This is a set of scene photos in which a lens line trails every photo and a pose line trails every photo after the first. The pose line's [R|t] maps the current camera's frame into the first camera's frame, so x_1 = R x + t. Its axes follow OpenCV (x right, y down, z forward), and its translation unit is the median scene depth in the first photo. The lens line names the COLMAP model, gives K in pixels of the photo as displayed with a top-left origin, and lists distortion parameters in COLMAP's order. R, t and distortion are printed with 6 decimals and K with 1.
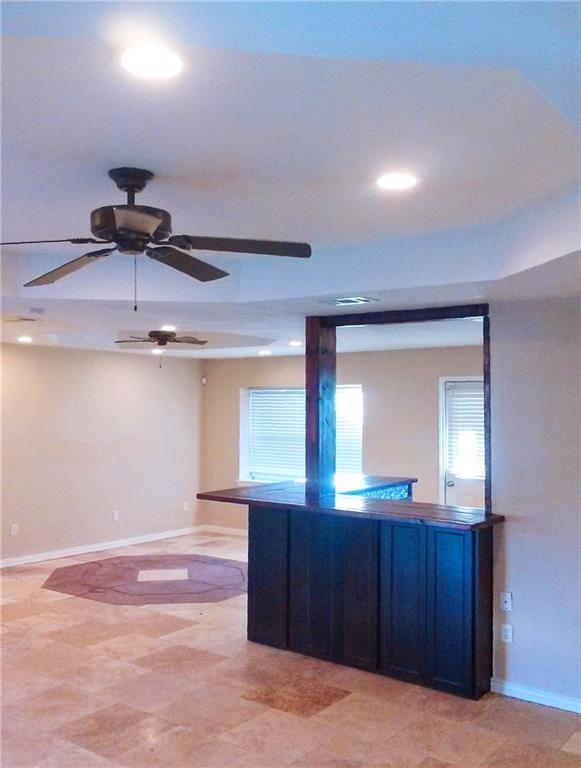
lens RADIAL K [[762.6, 0, 287.8], [0, 762.6, 383.7], [0, 0, 1]] dist [0.042687, 0.000000]
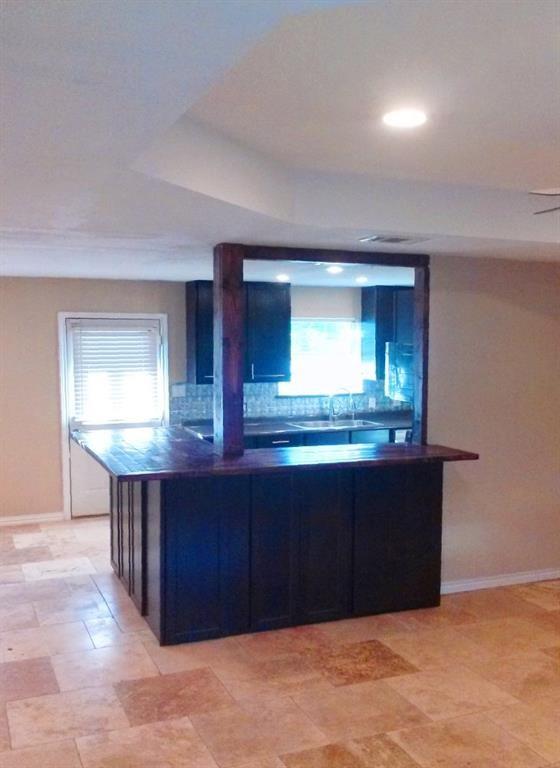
lens RADIAL K [[767.2, 0, 280.1], [0, 767.2, 387.3], [0, 0, 1]] dist [0.019902, 0.000000]
pose [[0.501074, -0.057486, 0.863493, -0.768330], [-0.023298, 0.996534, 0.079863, 0.000967], [-0.865091, -0.060135, 0.497997, 0.595012]]
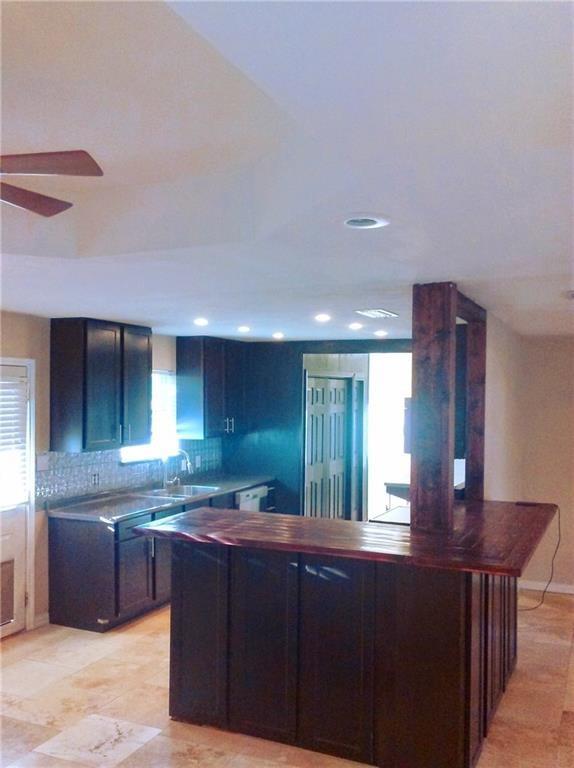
lens RADIAL K [[771.0, 0, 279.4], [0, 771.0, 387.5], [0, 0, 1]] dist [-0.002000, 0.000000]
pose [[-0.206668, 0.001444, 0.978410, -0.744030], [-0.043378, 0.999002, -0.010637, 0.021387], [-0.977449, -0.044640, -0.206399, 1.483541]]
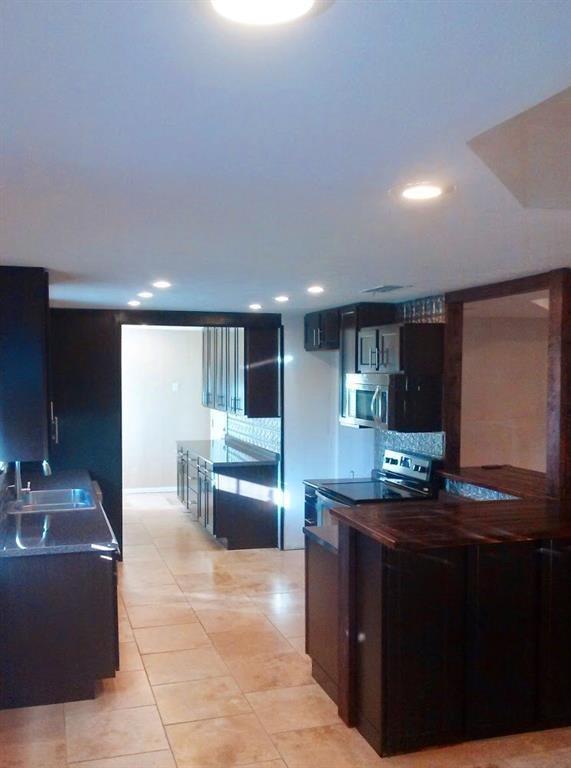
lens RADIAL K [[771.0, 0, 285.9], [0, 771.0, 379.3], [0, 0, 1]] dist [-0.002000, 0.000000]
pose [[-0.809889, -0.014731, 0.586399, -0.219638], [-0.020885, 0.999775, -0.003729, 0.030775], [-0.586212, -0.015267, -0.810014, 2.076761]]
